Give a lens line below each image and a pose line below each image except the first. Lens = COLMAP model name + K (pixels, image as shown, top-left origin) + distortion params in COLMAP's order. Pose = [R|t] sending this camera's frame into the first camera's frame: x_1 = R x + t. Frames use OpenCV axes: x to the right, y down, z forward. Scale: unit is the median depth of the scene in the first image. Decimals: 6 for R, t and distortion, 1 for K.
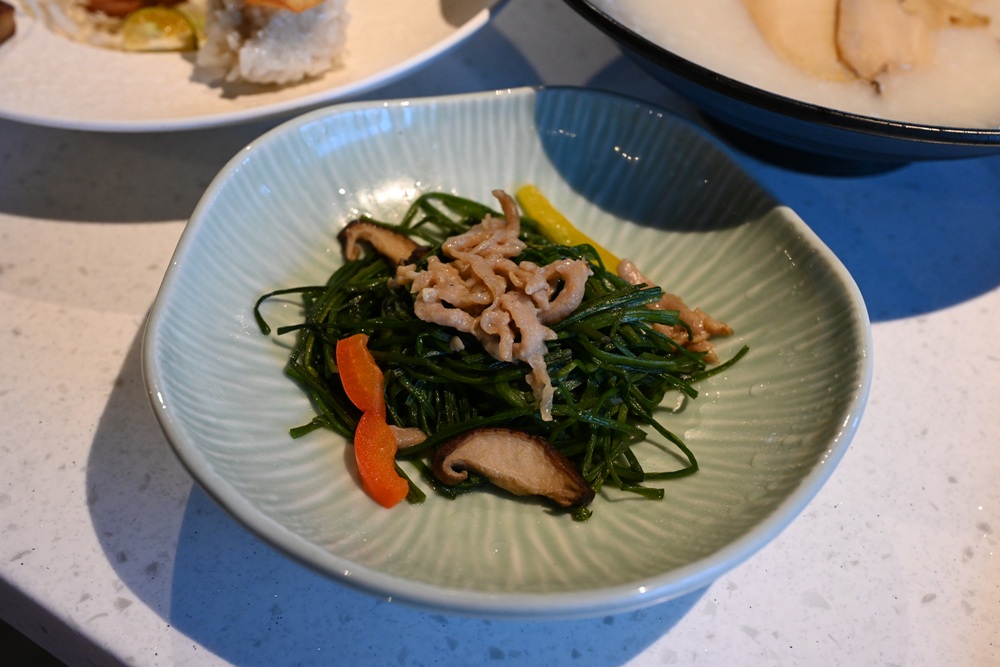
lens RADIAL K [[1176.9, 0, 500.0], [0, 1176.9, 333.5], [0, 0, 1]] dist [-0.012123, 0.016051]
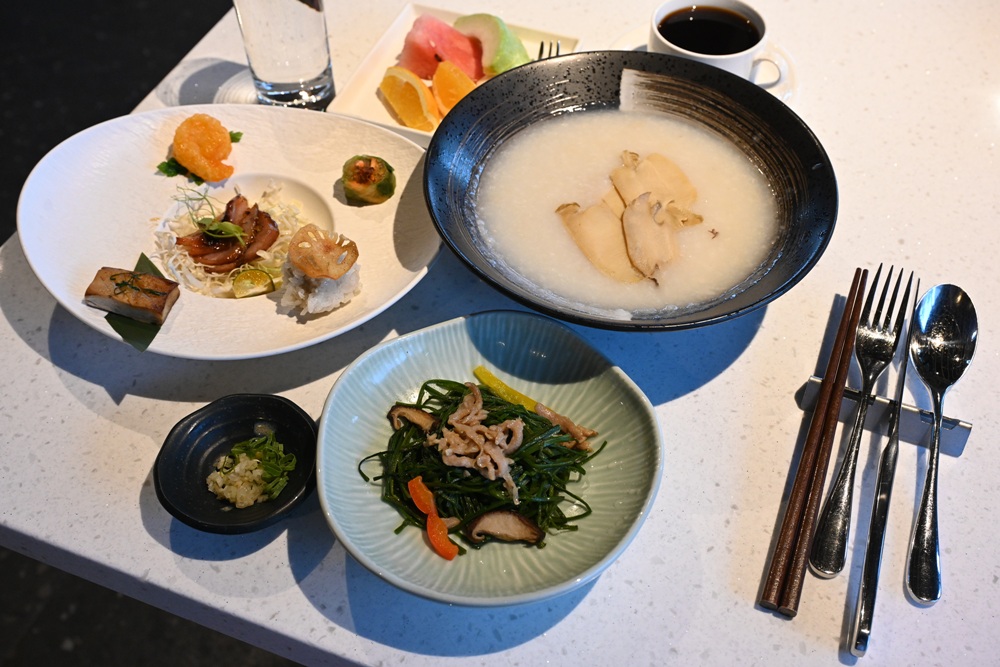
lens RADIAL K [[1109.2, 0, 500.0], [0, 1109.2, 333.5], [0, 0, 1]] dist [-0.000966, 0.001382]
pose [[0.980835, -0.178736, 0.077566, -0.085392], [0.173779, 0.982531, 0.066585, -0.347162], [-0.088112, -0.051829, 0.994761, -0.907118]]
